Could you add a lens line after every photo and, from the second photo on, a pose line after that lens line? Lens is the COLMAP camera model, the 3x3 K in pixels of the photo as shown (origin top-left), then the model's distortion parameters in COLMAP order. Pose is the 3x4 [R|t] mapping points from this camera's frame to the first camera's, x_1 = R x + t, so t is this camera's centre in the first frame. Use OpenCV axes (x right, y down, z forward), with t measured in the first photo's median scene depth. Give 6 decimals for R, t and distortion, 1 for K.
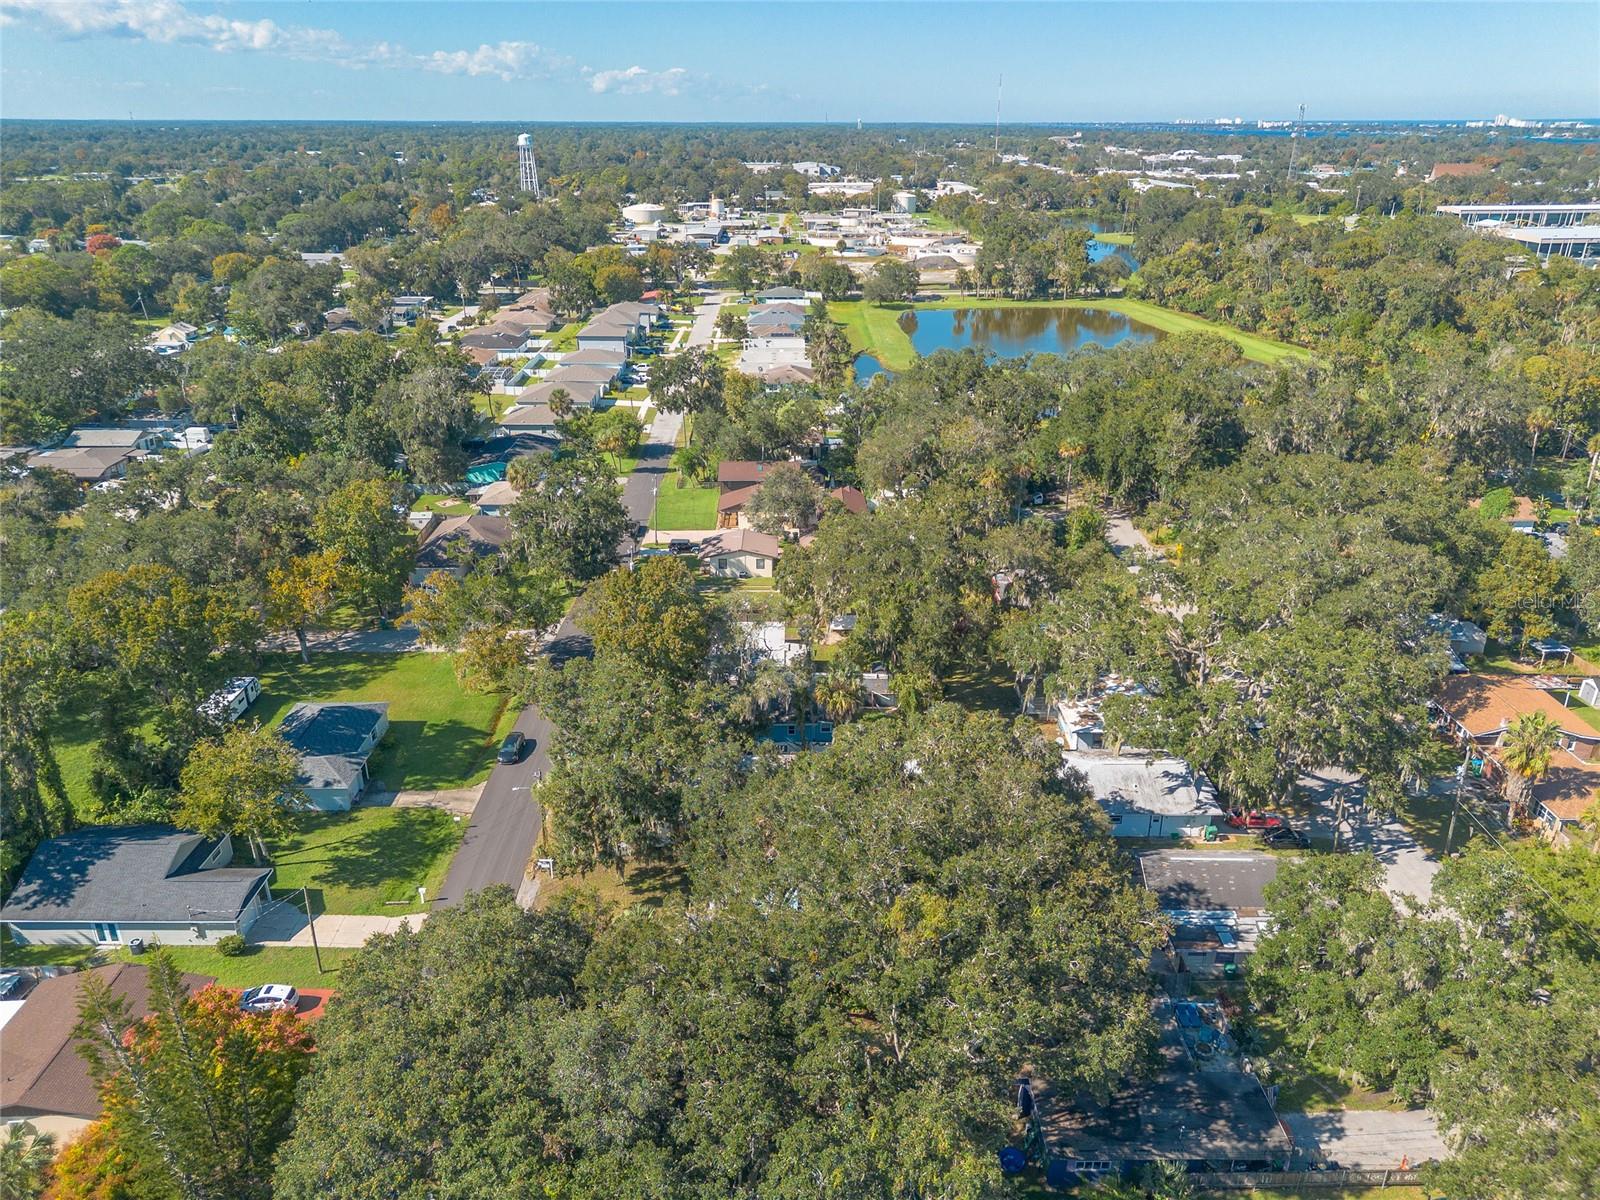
lens RADIAL K [[1130.1, 0, 803.0], [0, 1130.1, 610.9], [0, 0, 1]] dist [0.050140, -0.040358]
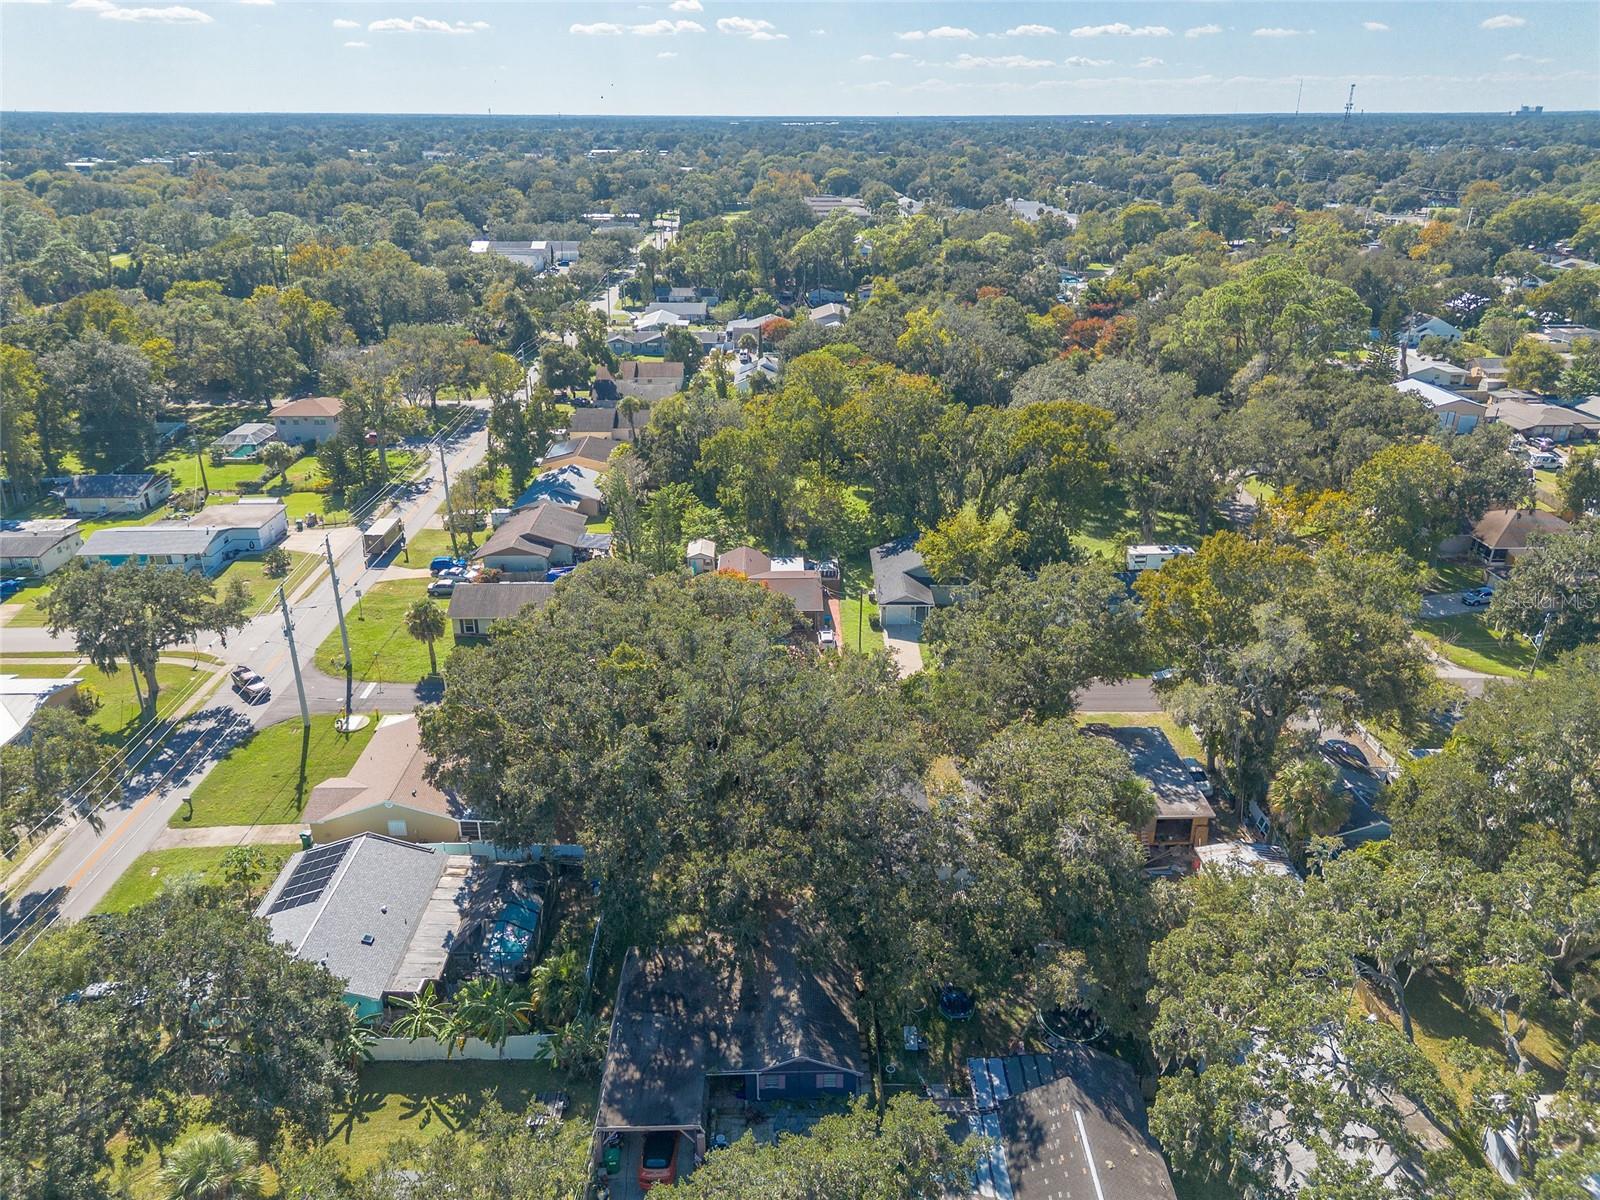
lens RADIAL K [[1130.1, 0, 798.2], [0, 1130.1, 586.2], [0, 0, 1]] dist [0.050140, -0.040358]
pose [[0.007027, 0.382565, -0.923902, 0.185624], [-0.394777, 0.849938, 0.348936, -0.049248], [0.918750, 0.362283, 0.157000, 0.139875]]
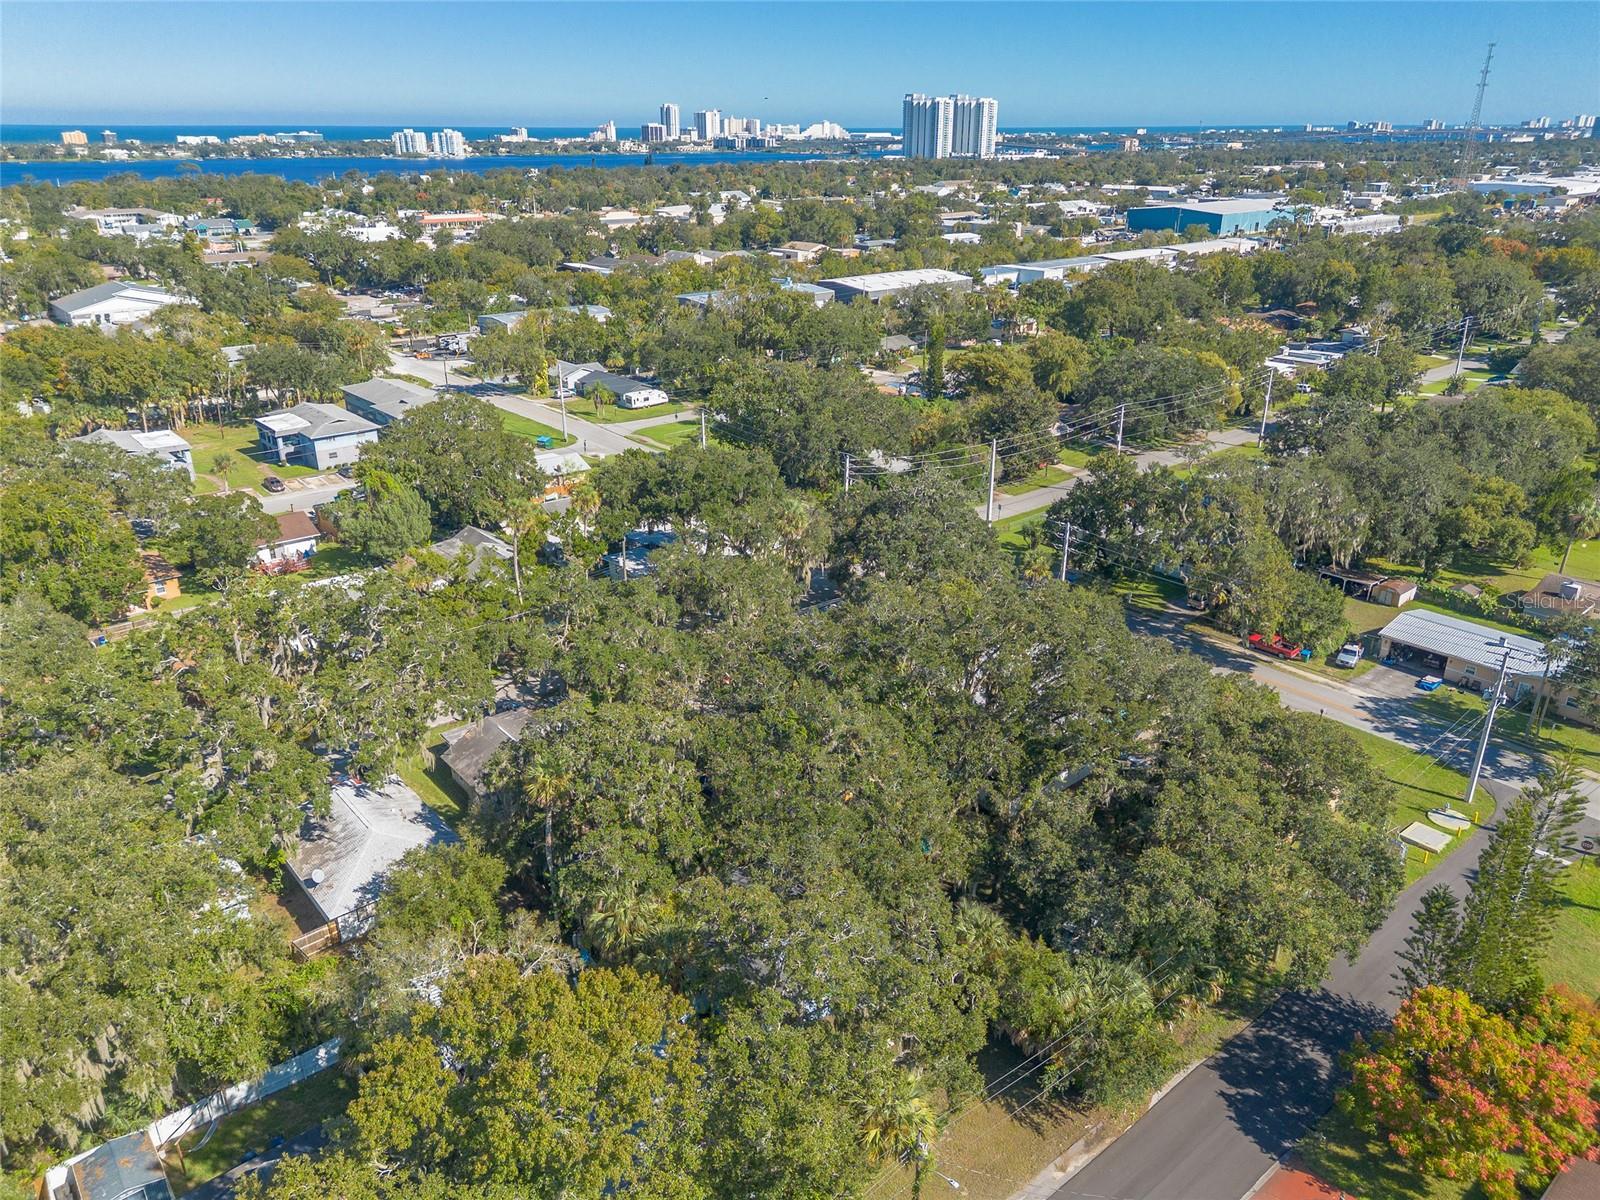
lens RADIAL K [[1130.1, 0, 794.9], [0, 1130.1, 603.3], [0, 0, 1]] dist [0.050140, -0.040358]
pose [[-0.636769, -0.294534, 0.712584, -0.125226], [0.304630, 0.752884, 0.583410, -0.096722], [-0.708326, 0.588571, -0.389689, 0.258584]]
